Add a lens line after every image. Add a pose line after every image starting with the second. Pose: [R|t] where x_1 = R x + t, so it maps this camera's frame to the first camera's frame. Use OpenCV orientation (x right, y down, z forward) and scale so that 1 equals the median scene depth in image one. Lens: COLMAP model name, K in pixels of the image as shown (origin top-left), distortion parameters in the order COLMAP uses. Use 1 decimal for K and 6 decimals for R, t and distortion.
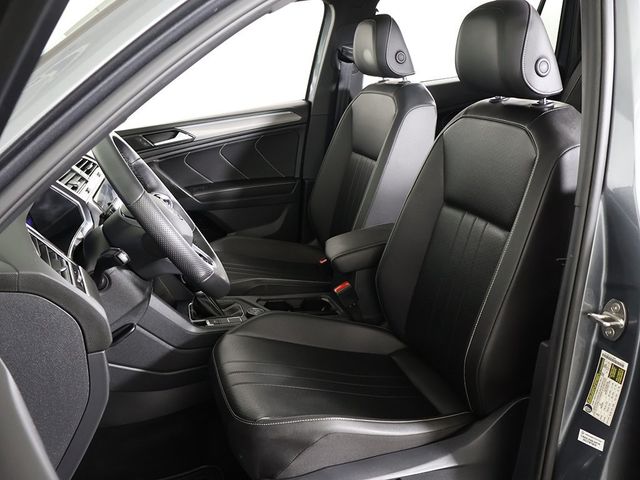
lens RADIAL K [[617.8, 0, 320.2], [0, 617.8, 240.8], [0, 0, 1]] dist [0.001645, 0.000000]
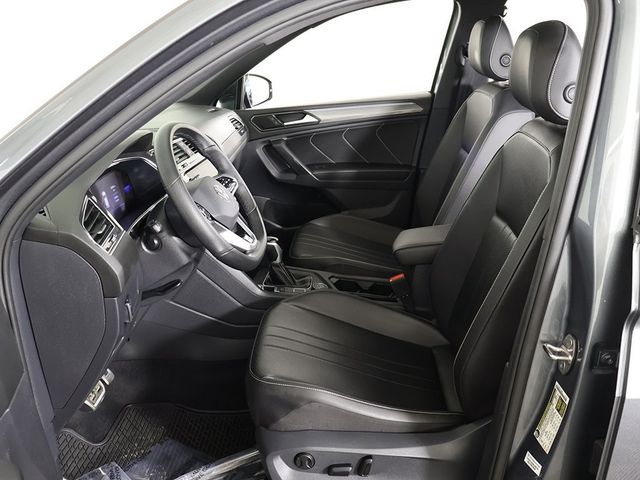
lens RADIAL K [[617.8, 0, 320.8], [0, 617.8, 237.8], [0, 0, 1]] dist [0.001645, 0.000000]
pose [[0.938280, 0.143612, -0.314653, 0.219009], [-0.128878, 0.989377, 0.067259, -0.044790], [0.320970, -0.022555, 0.946821, -0.052278]]
